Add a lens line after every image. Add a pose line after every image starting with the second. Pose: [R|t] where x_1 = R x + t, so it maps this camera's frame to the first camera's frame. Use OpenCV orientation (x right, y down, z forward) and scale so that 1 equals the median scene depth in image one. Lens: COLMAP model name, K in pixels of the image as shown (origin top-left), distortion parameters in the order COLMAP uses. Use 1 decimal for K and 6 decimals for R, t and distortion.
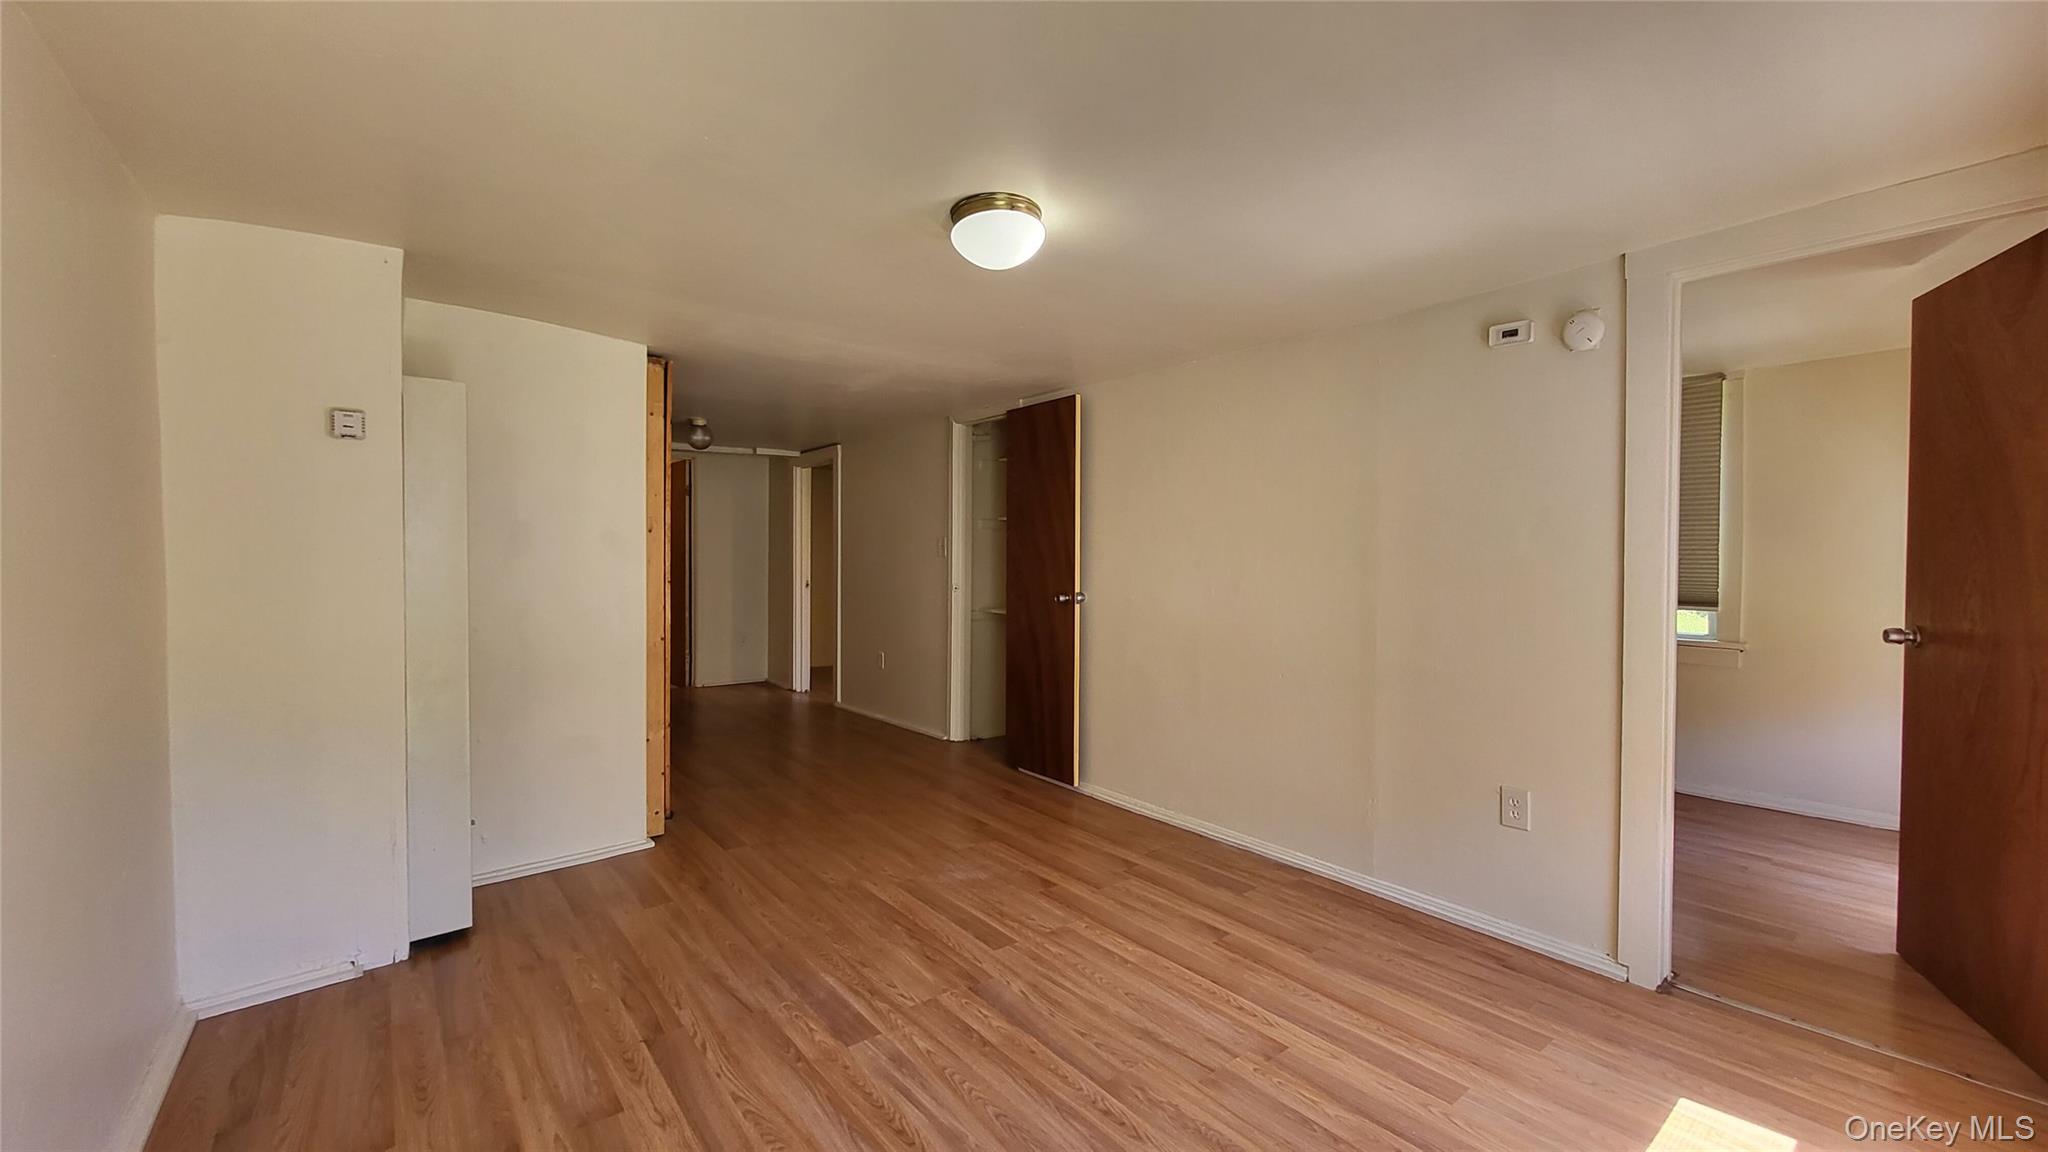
lens RADIAL K [[801.7, 0, 1006.2], [0, 801.7, 569.3], [0, 0, 1]] dist [-0.000011, -0.000134]
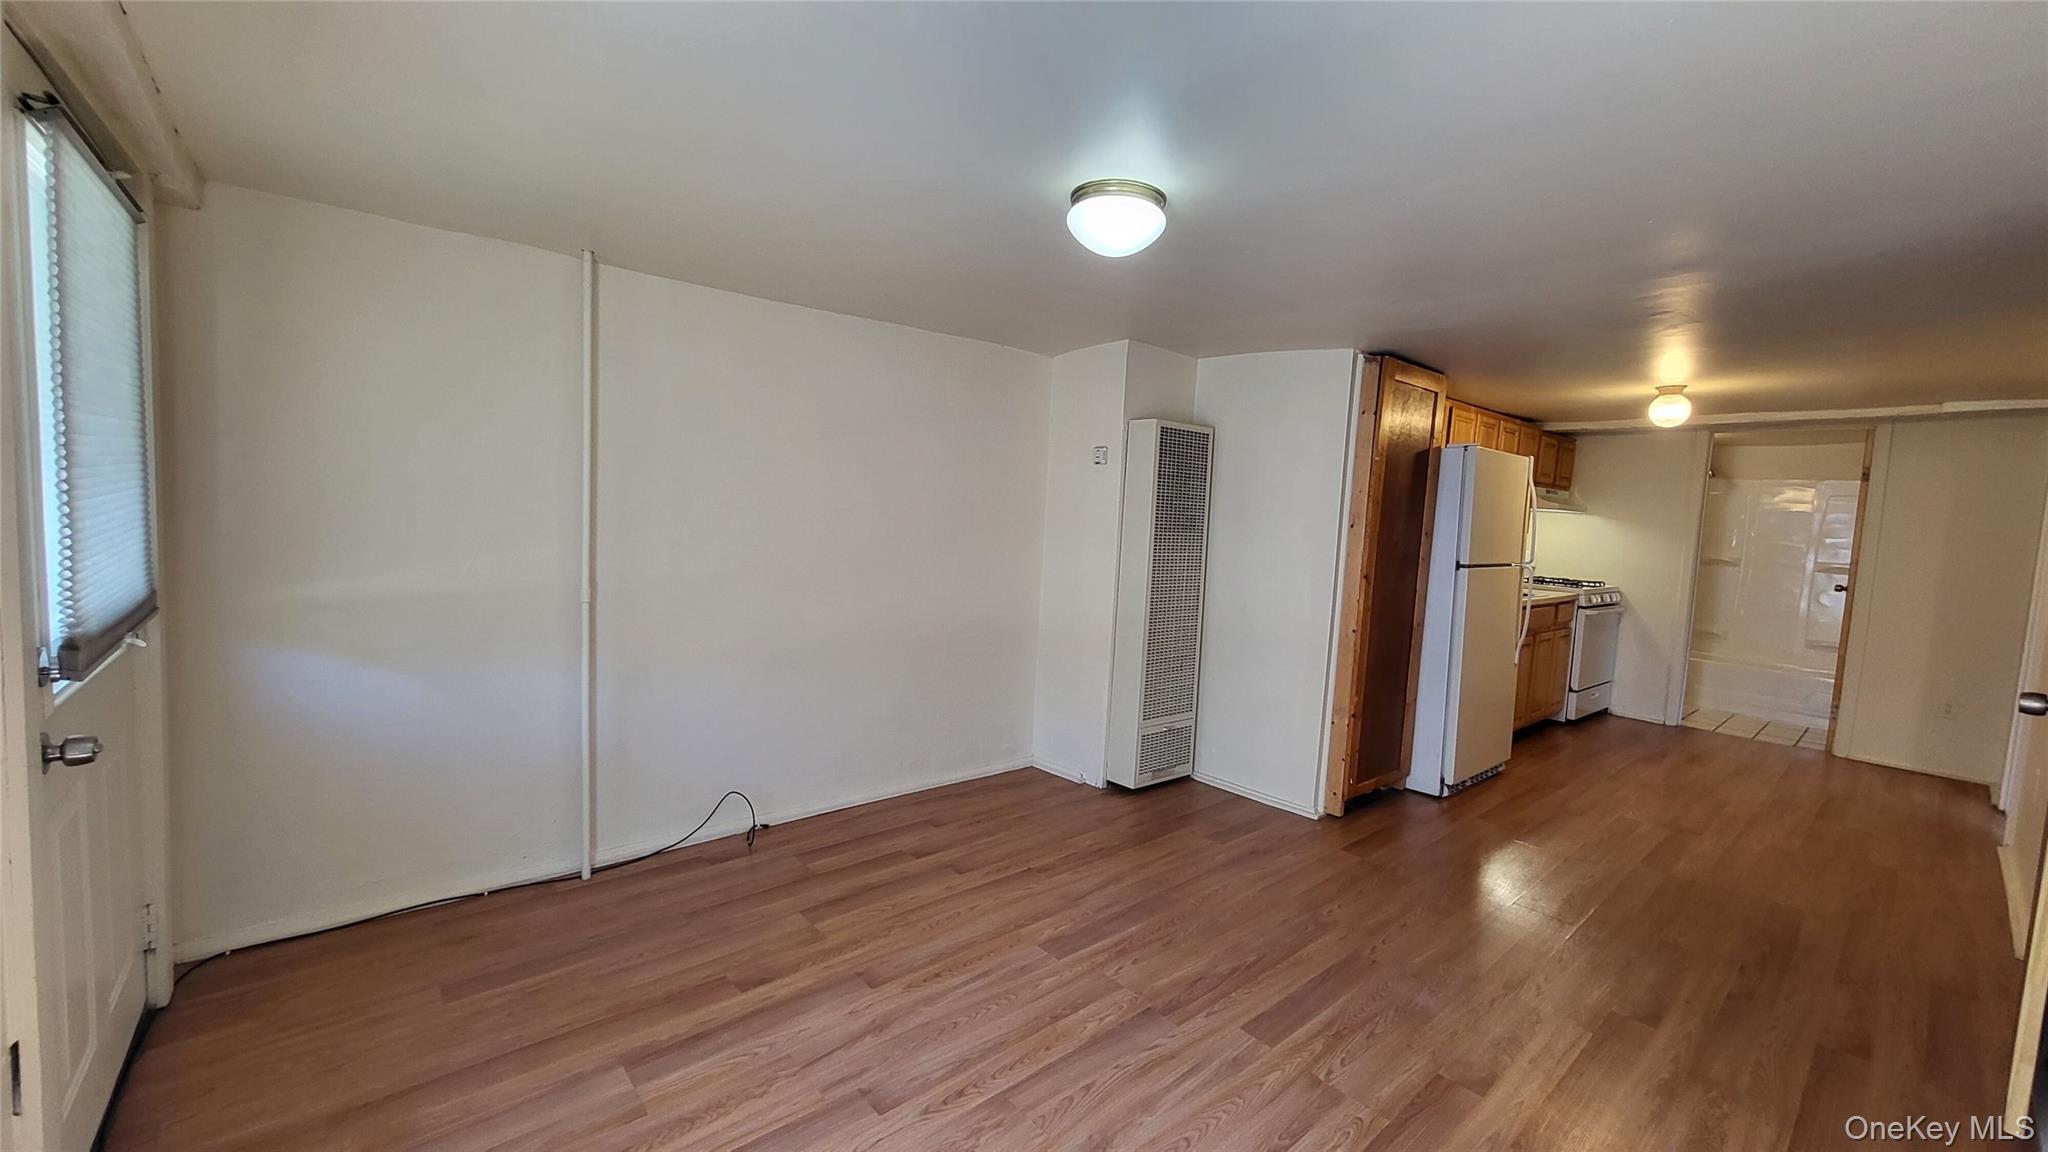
lens RADIAL K [[801.7, 0, 1006.2], [0, 801.7, 569.3], [0, 0, 1]] dist [-0.000011, -0.000134]
pose [[0.046514, 0.075121, -0.996089, 0.916365], [-0.069856, 0.994972, 0.071775, -0.055712], [0.996472, 0.066244, 0.051528, 0.801772]]
